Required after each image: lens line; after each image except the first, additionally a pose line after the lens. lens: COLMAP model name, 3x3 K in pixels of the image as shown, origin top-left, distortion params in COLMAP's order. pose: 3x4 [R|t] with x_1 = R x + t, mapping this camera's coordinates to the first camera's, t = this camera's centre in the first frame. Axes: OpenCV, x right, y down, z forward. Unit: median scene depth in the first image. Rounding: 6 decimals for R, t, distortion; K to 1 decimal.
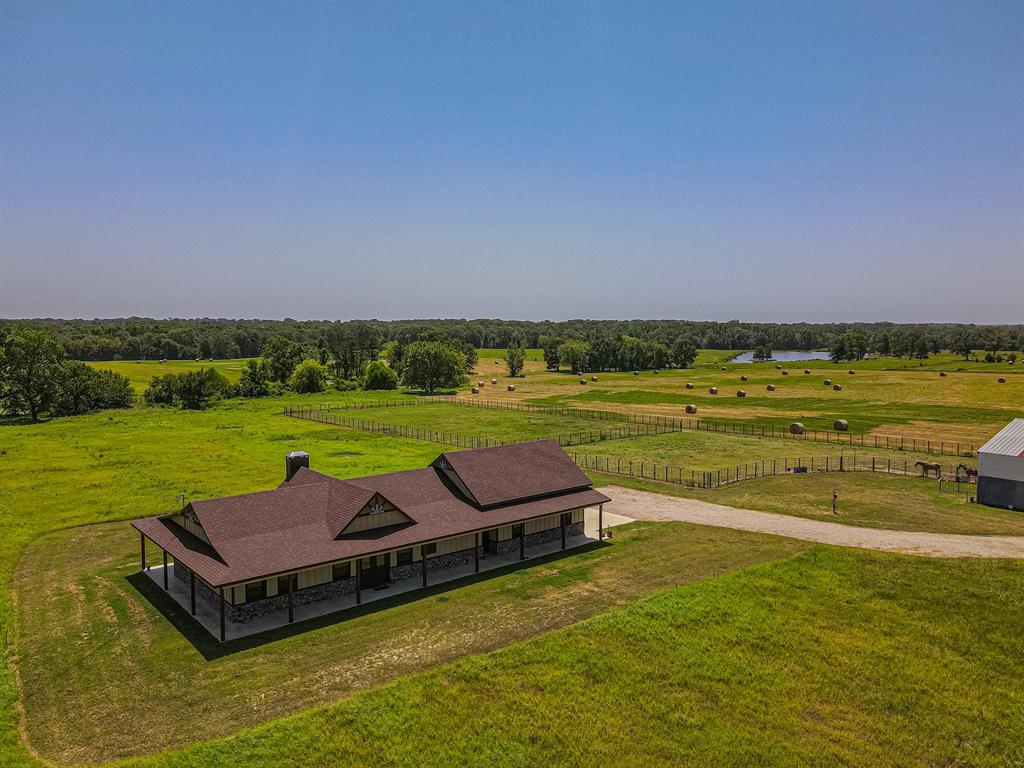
lens RADIAL K [[743.4, 0, 512.0], [0, 743.4, 384.0], [0, 0, 1]] dist [-0.000509, 0.032700]
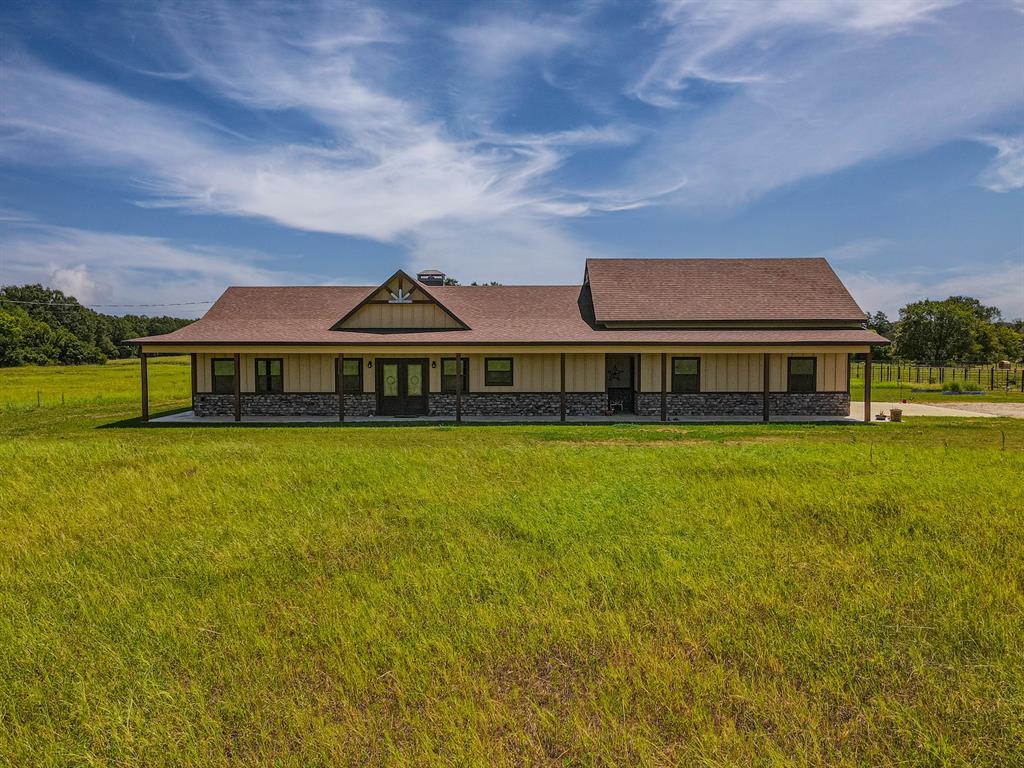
lens RADIAL K [[743.4, 0, 512.0], [0, 743.4, 384.0], [0, 0, 1]] dist [-0.000509, 0.032700]
pose [[0.746989, 0.018757, -0.664572, 0.318229], [-0.032537, 0.999436, -0.008364, 0.232834], [0.664040, 0.027871, 0.747177, 0.530461]]
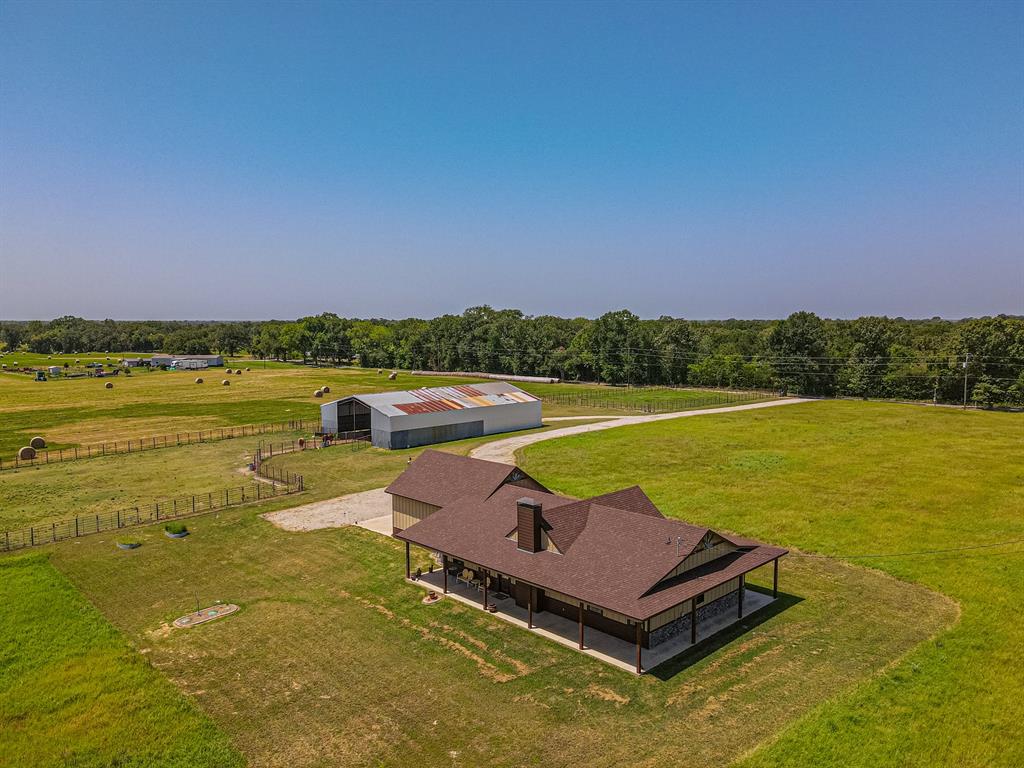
lens RADIAL K [[743.4, 0, 512.0], [0, 743.4, 384.0], [0, 0, 1]] dist [-0.000509, 0.032700]
pose [[-0.063057, -0.096460, 0.993337, -1.251467], [0.070874, 0.992372, 0.100865, -0.143899], [-0.995490, 0.076762, -0.055740, 1.170797]]
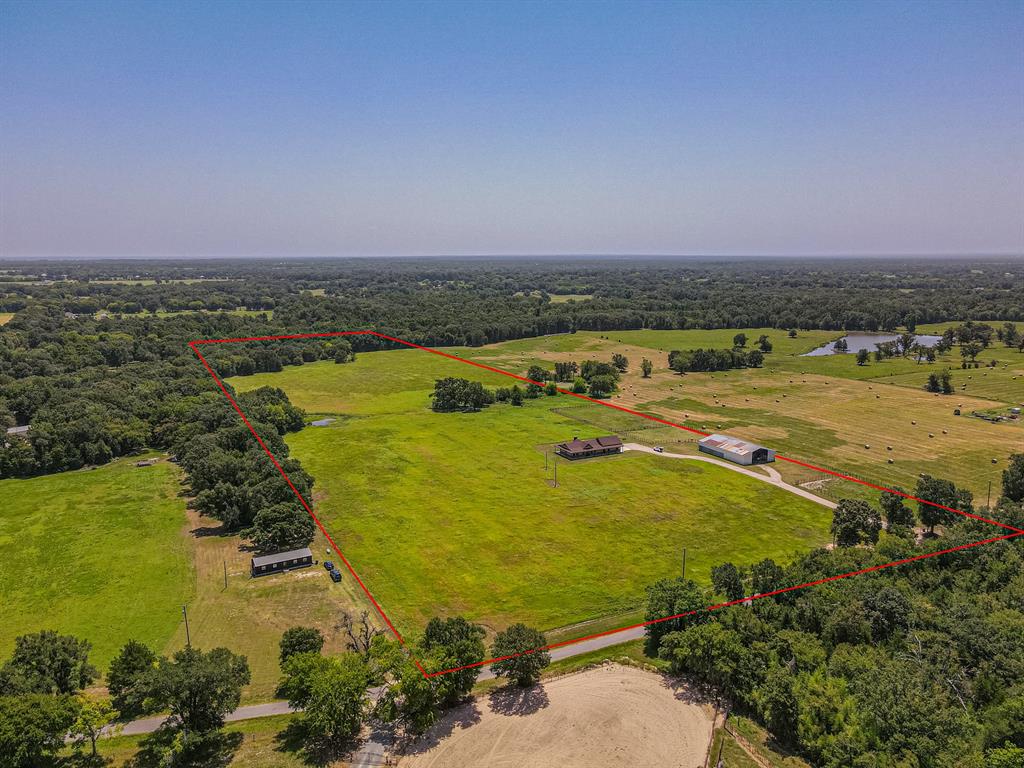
lens RADIAL K [[743.4, 0, 512.0], [0, 743.4, 384.0], [0, 0, 1]] dist [-0.000509, 0.032700]
pose [[0.971300, 0.034467, -0.235346, 0.748629], [-0.012620, 0.995519, 0.093715, -1.048555], [0.237522, -0.088056, 0.967383, -5.859104]]
